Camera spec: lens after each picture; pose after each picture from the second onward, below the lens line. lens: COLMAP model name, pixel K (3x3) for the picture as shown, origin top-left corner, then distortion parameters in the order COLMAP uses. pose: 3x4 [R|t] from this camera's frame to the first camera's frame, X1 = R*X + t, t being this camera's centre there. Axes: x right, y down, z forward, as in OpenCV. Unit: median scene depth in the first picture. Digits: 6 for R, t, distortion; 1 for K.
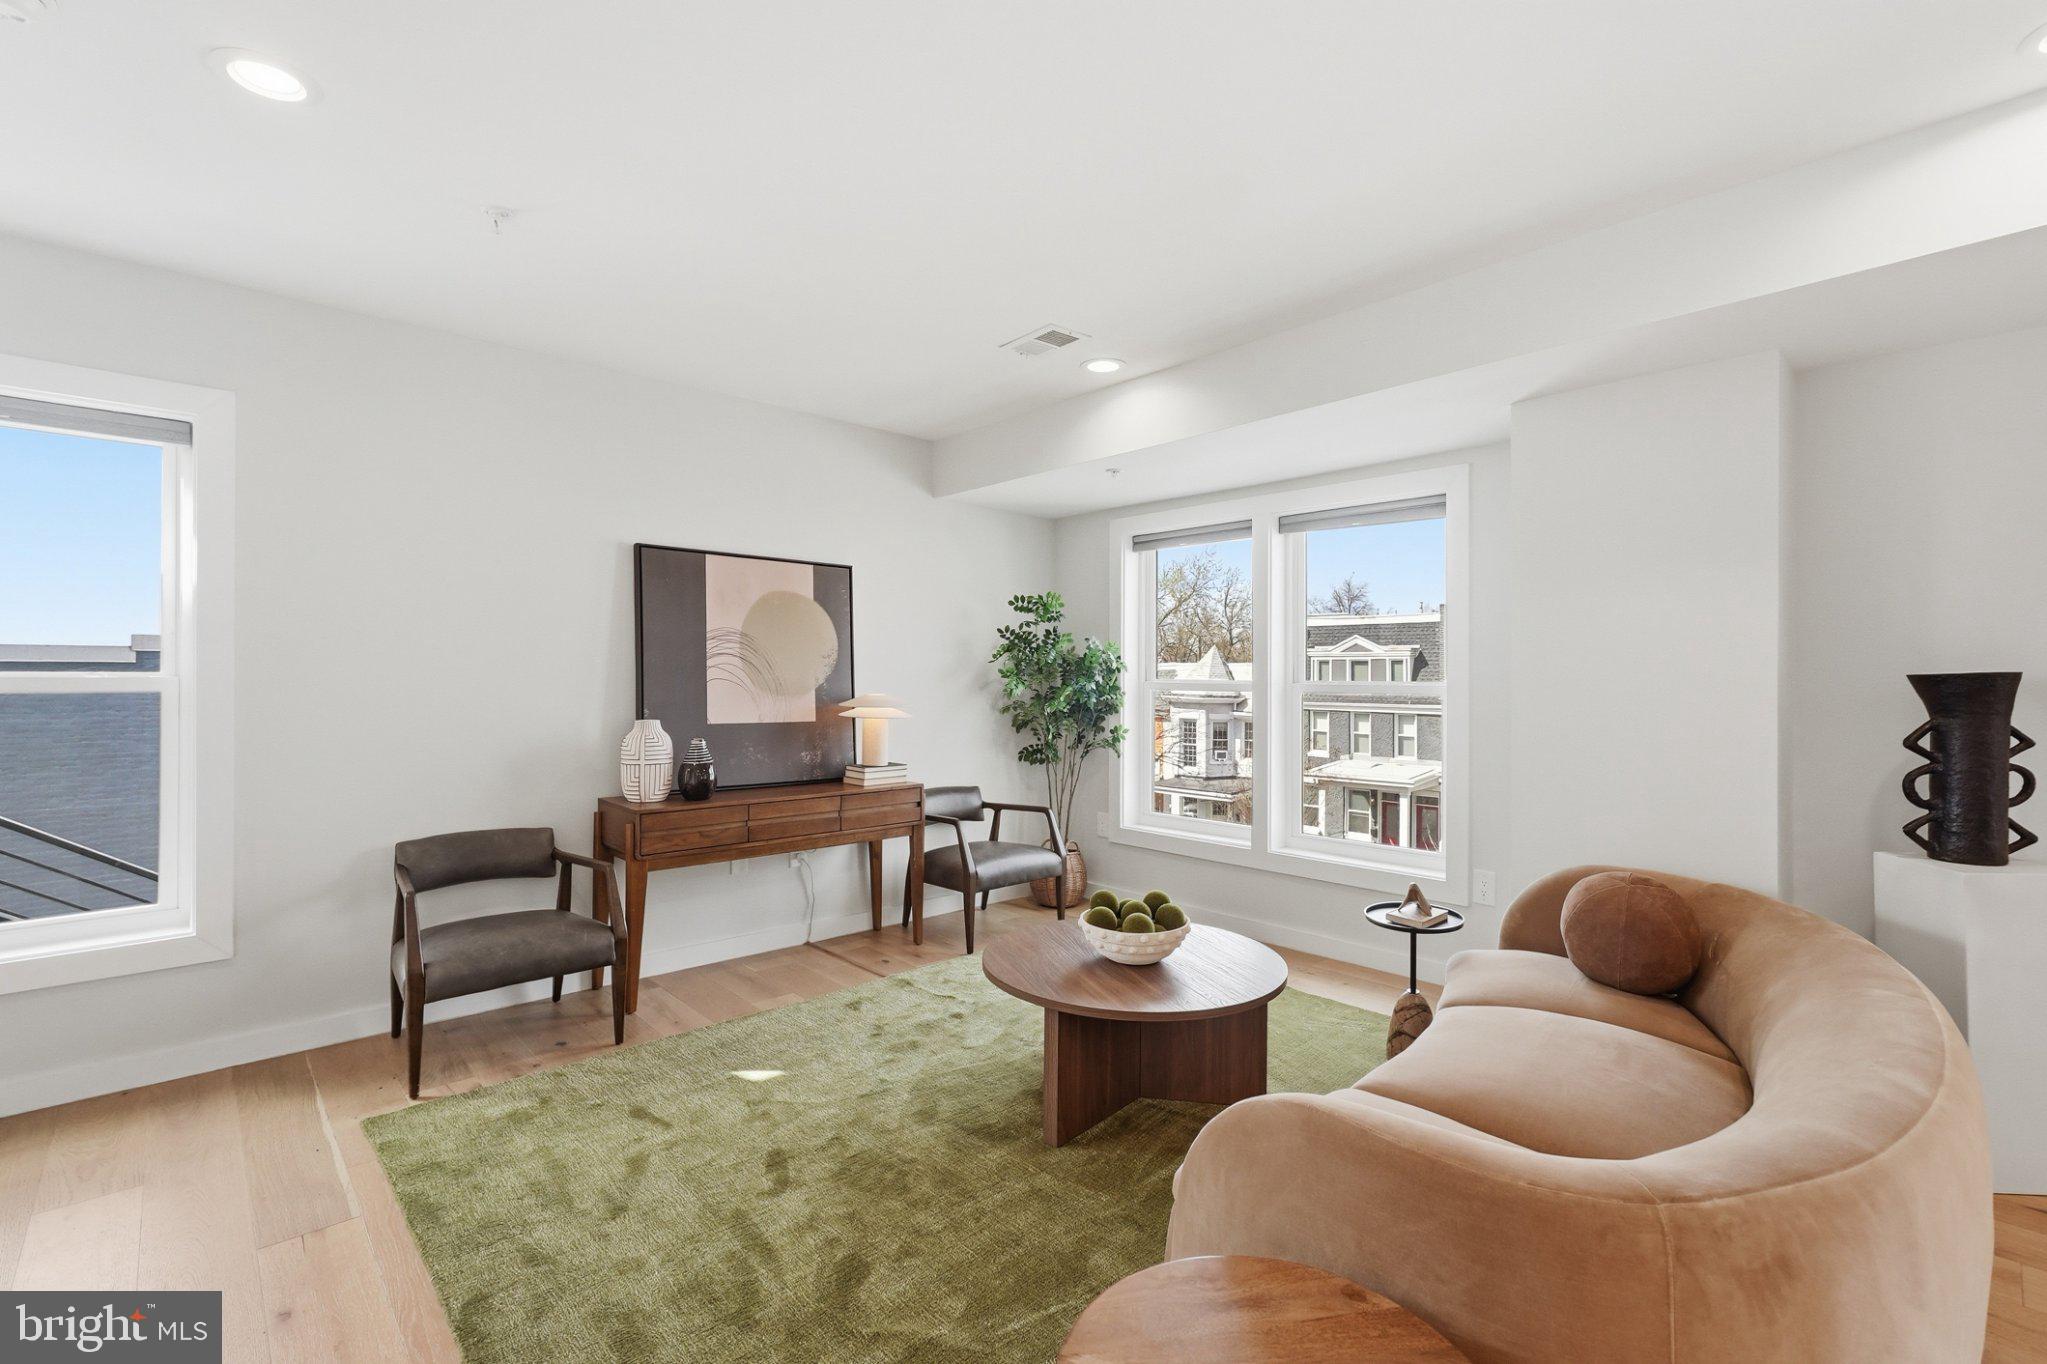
lens RADIAL K [[926.6, 0, 1019.3], [0, 926.6, 669.2], [0, 0, 1]] dist [0.000070, 0.000468]
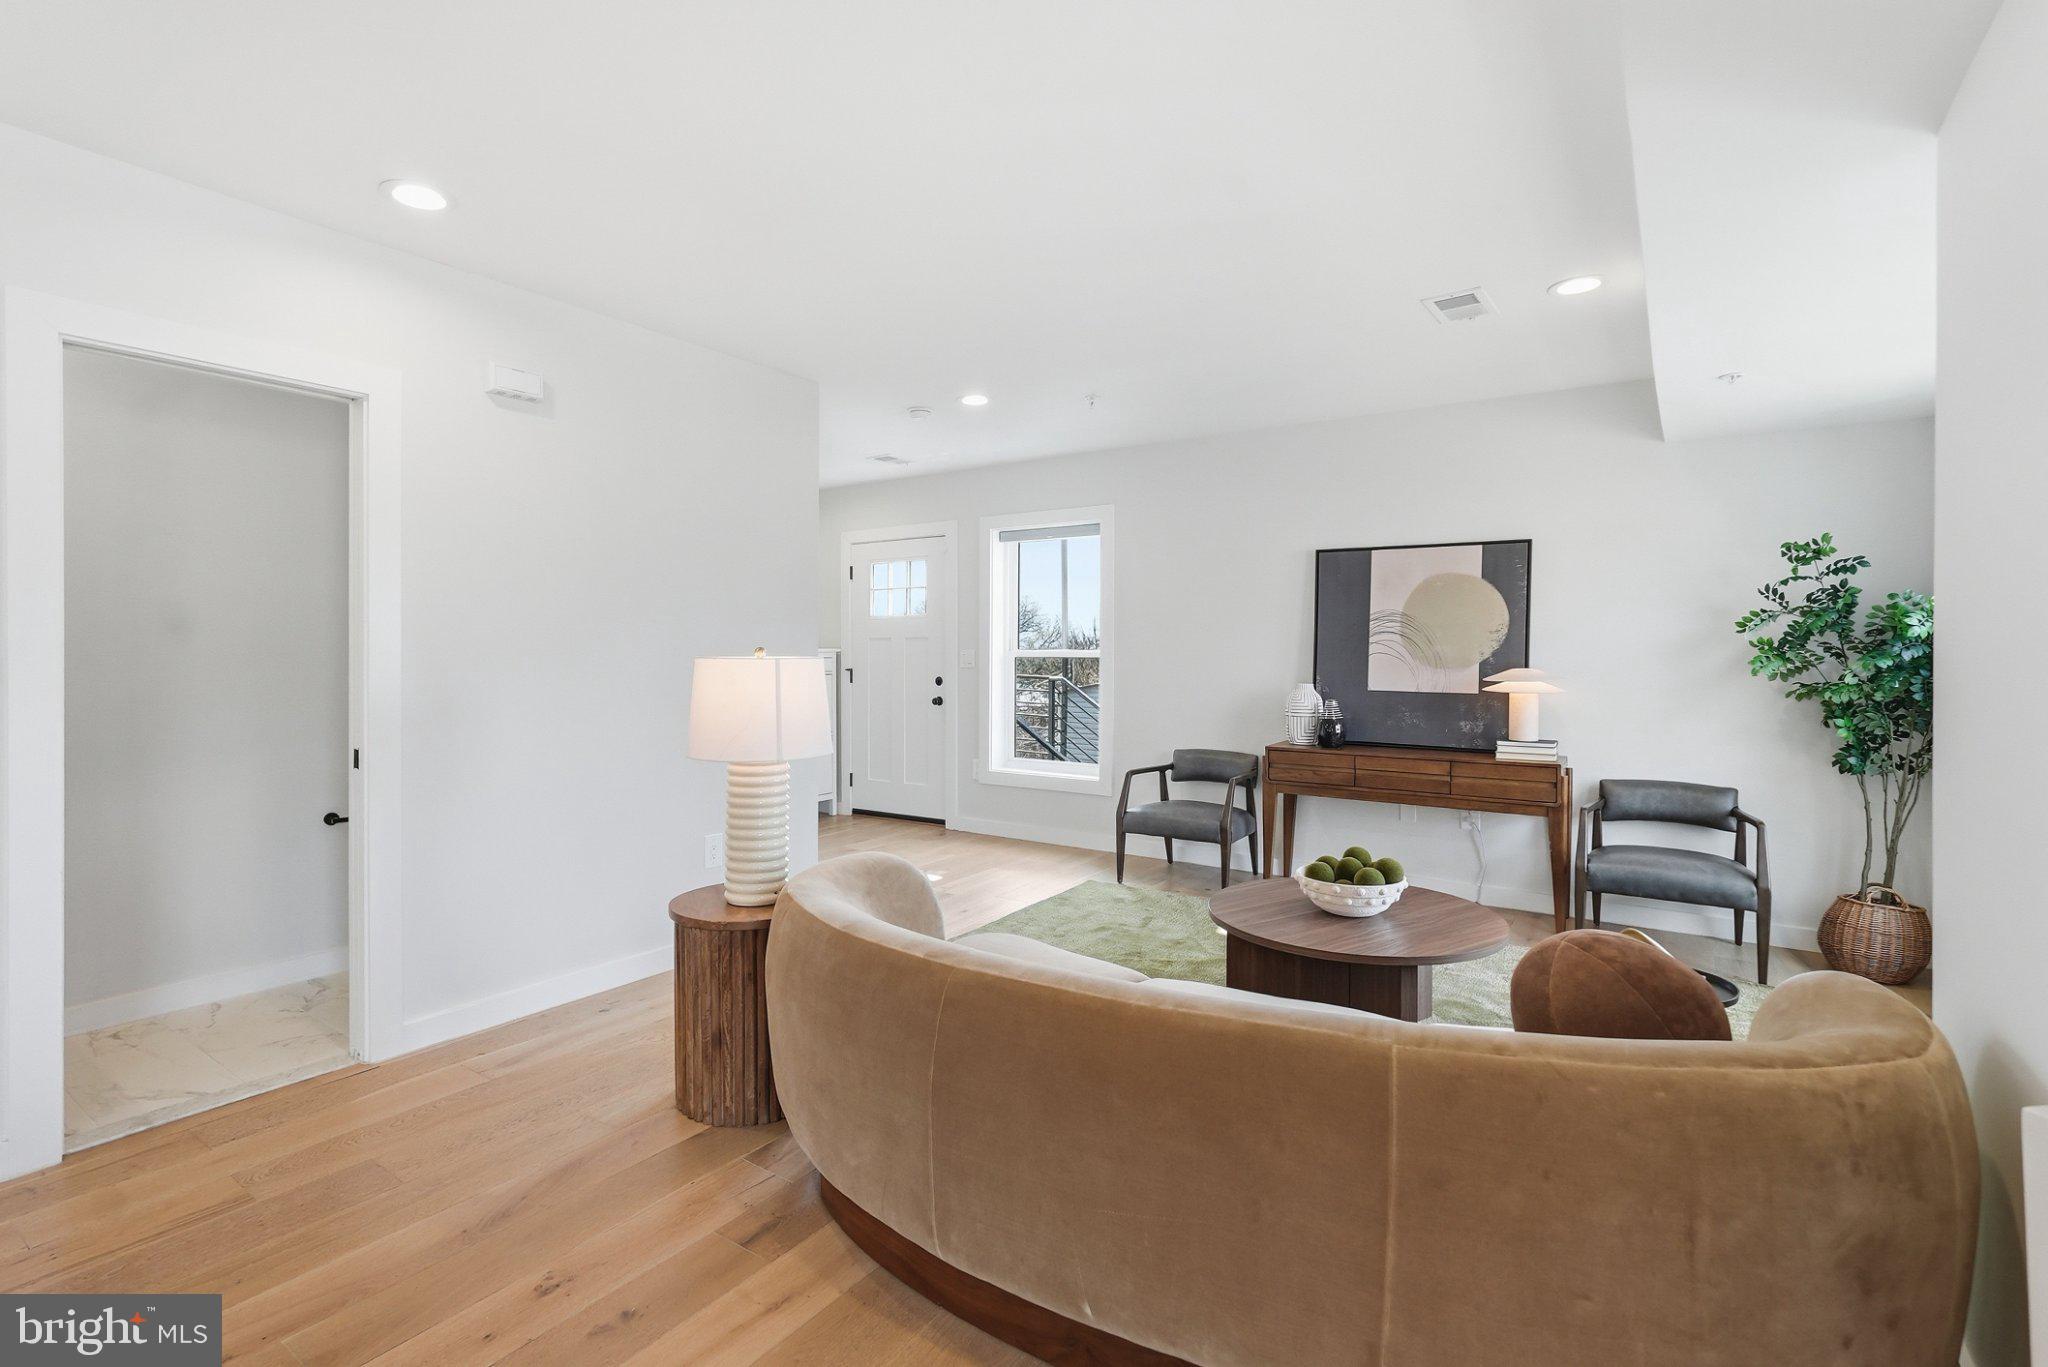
lens RADIAL K [[949.0, 0, 1022.5], [0, 949.0, 660.9], [0, 0, 1]] dist [-0.002577, -0.000381]
pose [[0.224047, 0.003146, -0.974573, 0.763510], [0.003522, 0.999986, 0.004037, 0.014000], [0.974572, -0.004337, 0.224033, 0.274759]]
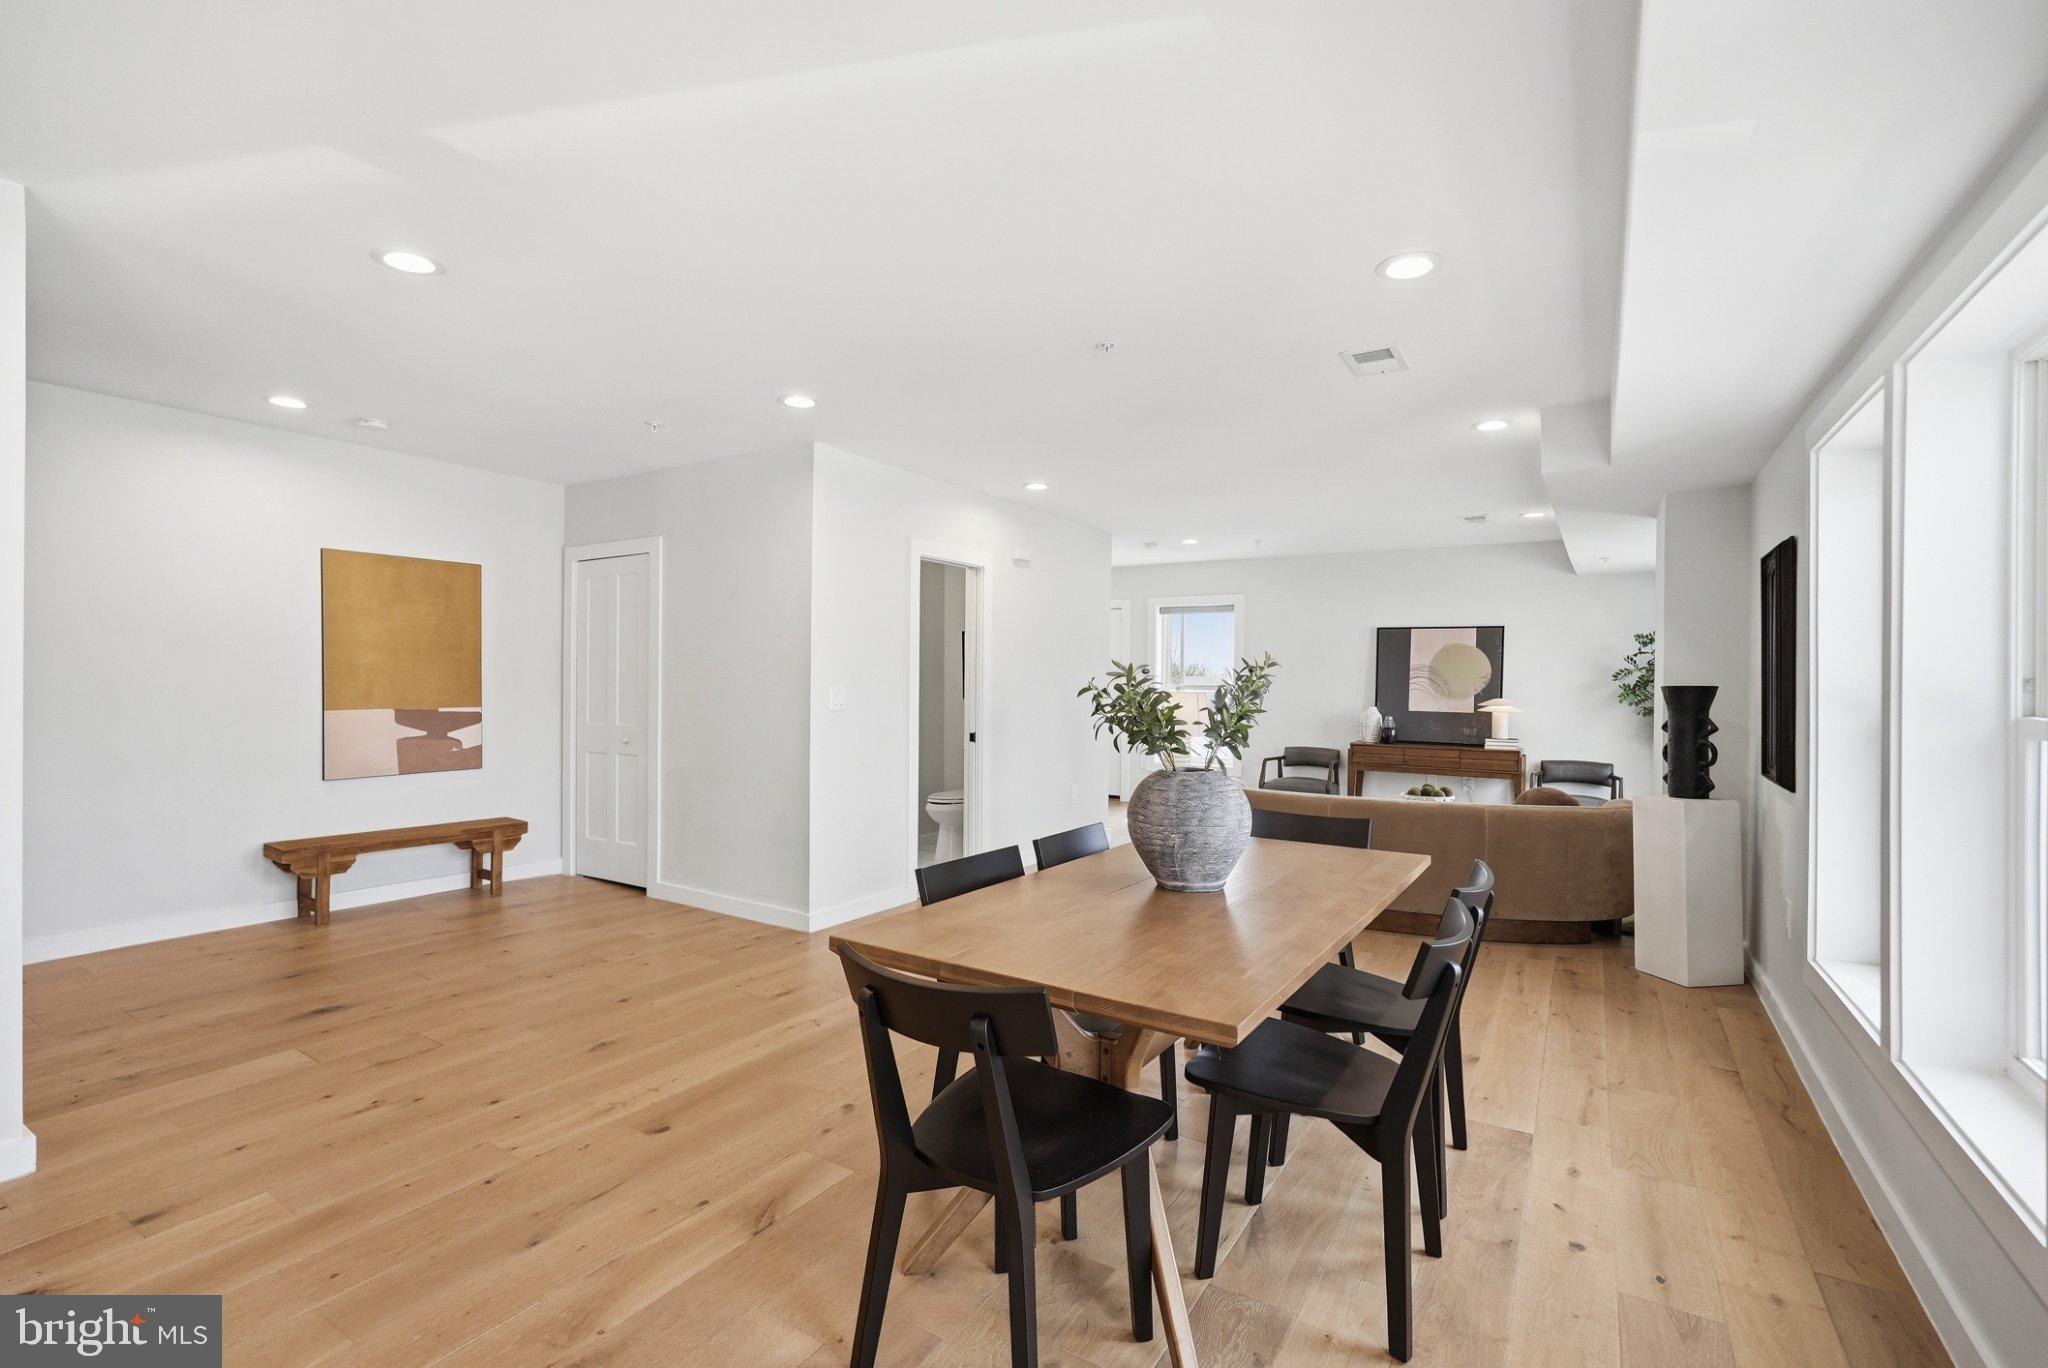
lens RADIAL K [[908.6, 0, 1024.0], [0, 908.6, 684.0], [0, 0, 1]] dist [-0.008748, -0.000166]
pose [[0.251712, 0.000263, -0.967802, 1.402866], [-0.004392, 0.999990, -0.000871, 0.004525], [0.967792, 0.004469, 0.251711, -0.350189]]
